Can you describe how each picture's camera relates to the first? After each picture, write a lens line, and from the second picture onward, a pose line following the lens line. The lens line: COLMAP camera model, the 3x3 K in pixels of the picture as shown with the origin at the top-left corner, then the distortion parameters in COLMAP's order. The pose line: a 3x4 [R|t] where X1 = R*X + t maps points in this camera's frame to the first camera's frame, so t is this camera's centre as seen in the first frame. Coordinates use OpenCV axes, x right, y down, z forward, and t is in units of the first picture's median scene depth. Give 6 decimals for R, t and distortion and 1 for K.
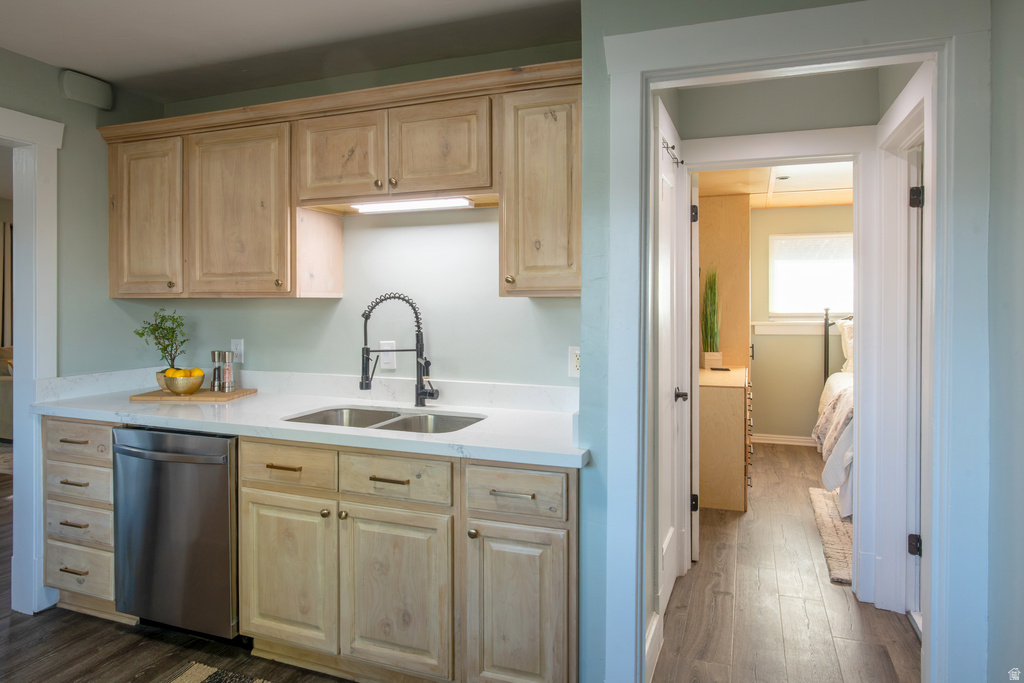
lens RADIAL K [[618.0, 0, 513.3], [0, 618.0, 317.0], [0, 0, 1]] dist [-0.024649, 0.010663]
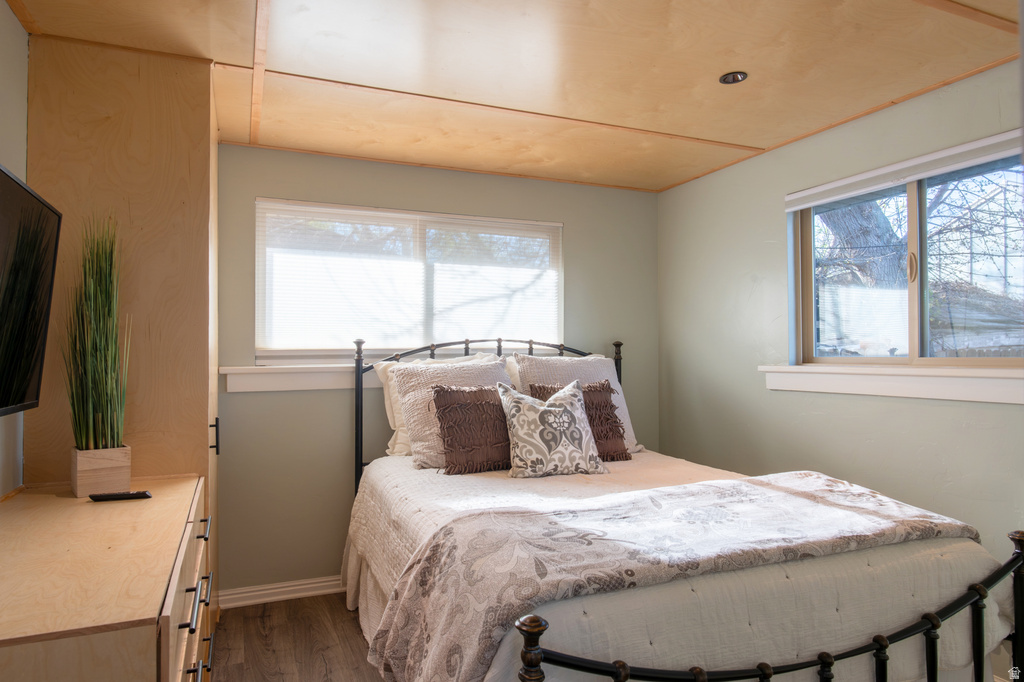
lens RADIAL K [[618.0, 0, 511.7], [0, 618.0, 340.4], [0, 0, 1]] dist [-0.024649, 0.010663]
pose [[0.706062, 0.017095, 0.707943, 0.214852], [0.012606, 0.999247, -0.036702, 0.008123], [-0.708038, 0.034838, 0.705315, 0.515779]]
